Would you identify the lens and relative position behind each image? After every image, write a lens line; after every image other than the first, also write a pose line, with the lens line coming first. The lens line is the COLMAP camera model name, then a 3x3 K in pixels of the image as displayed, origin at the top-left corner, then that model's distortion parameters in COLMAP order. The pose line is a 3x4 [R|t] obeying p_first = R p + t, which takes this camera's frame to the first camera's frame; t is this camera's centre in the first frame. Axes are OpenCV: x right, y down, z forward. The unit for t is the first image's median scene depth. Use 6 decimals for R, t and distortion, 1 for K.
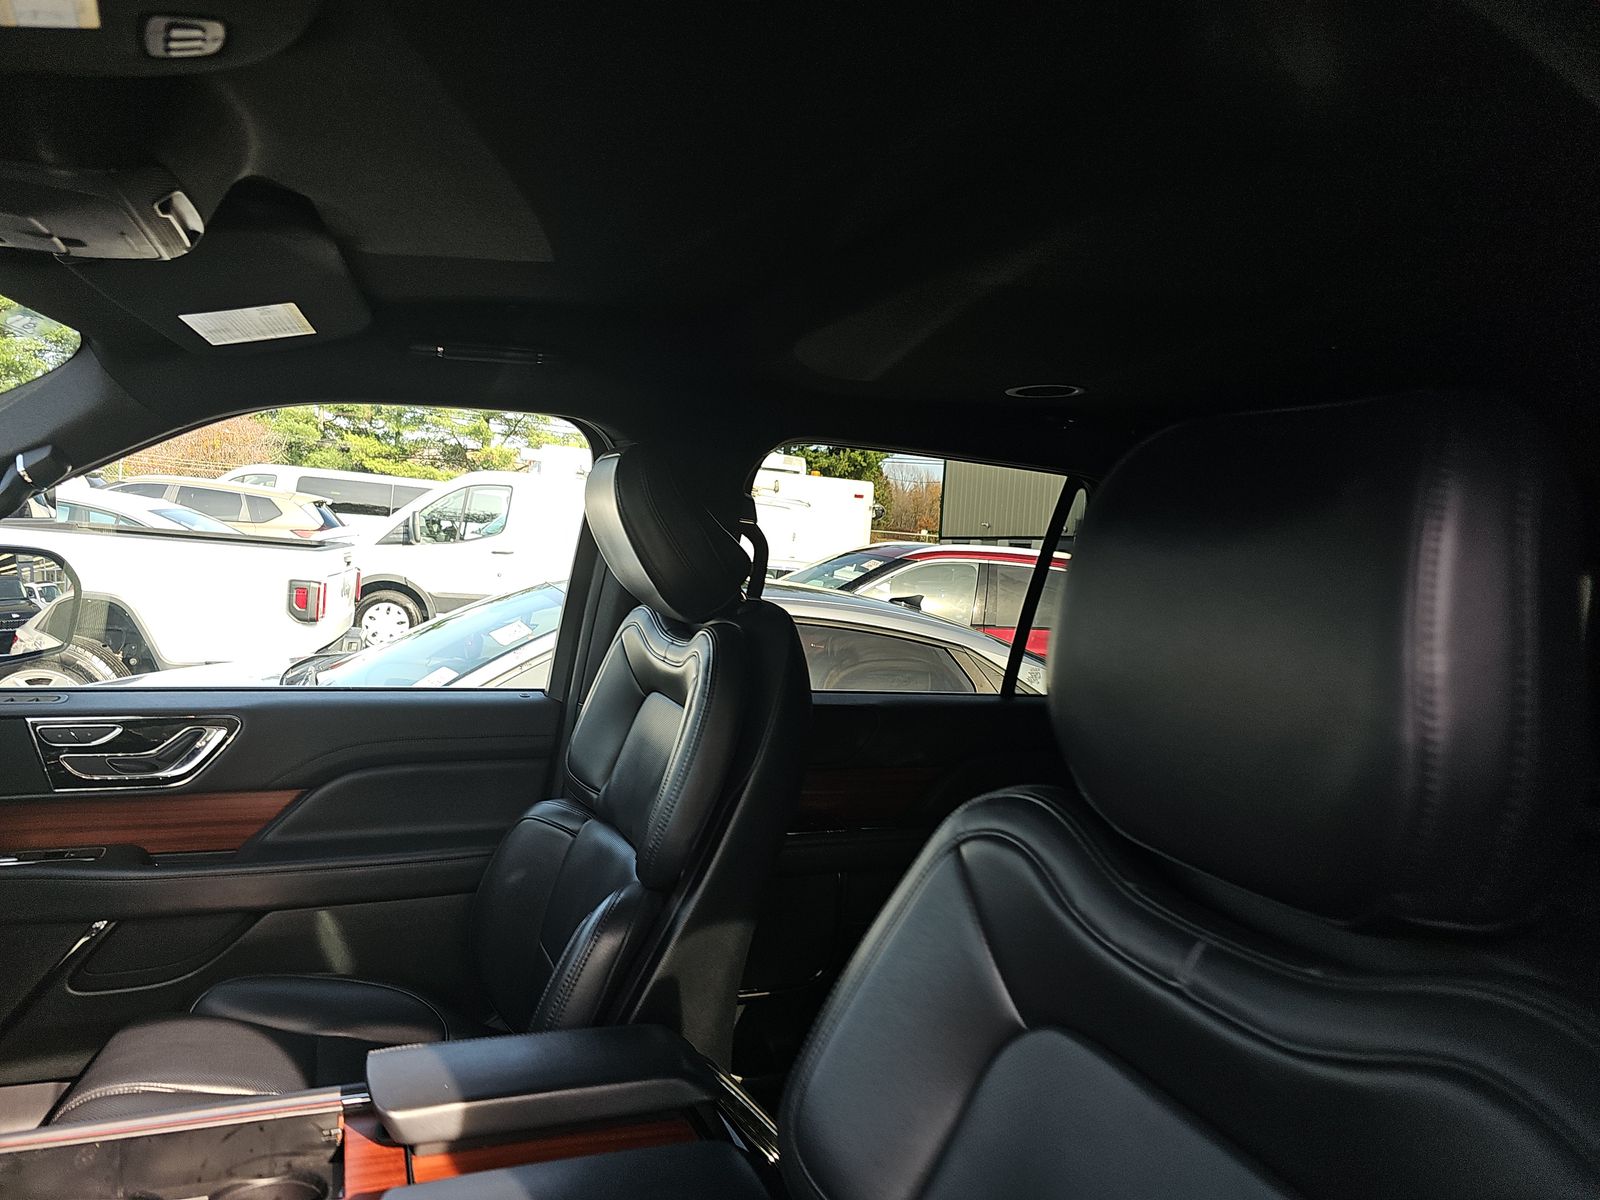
lens RADIAL K [[1066.9, 0, 805.5], [0, 1066.9, 583.5], [0, 0, 1]] dist [-0.002099, -0.002465]
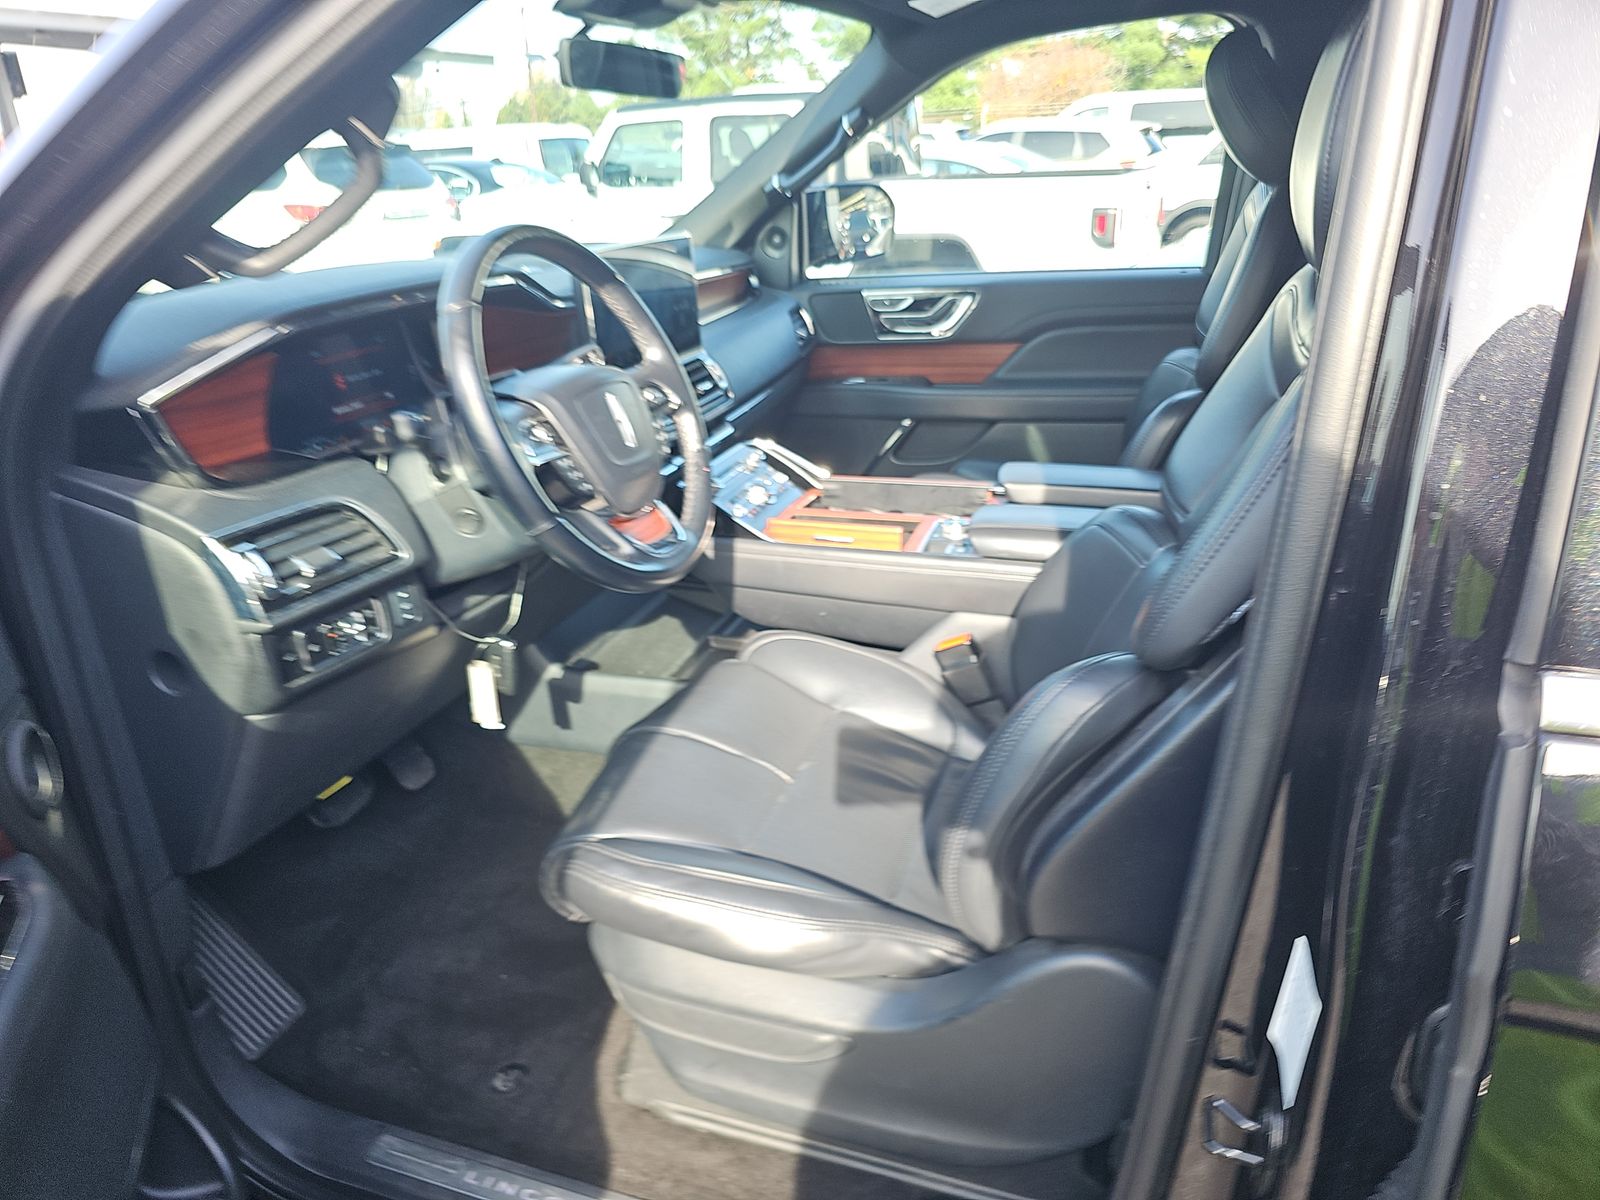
lens RADIAL K [[1066.9, 0, 805.5], [0, 1066.9, 583.5], [0, 0, 1]] dist [-0.002099, -0.002465]
pose [[0.742338, 0.145723, -0.653988, 0.307590], [0.078145, 0.950572, 0.300511, 0.048506], [0.665453, -0.274187, 0.694257, -0.285671]]
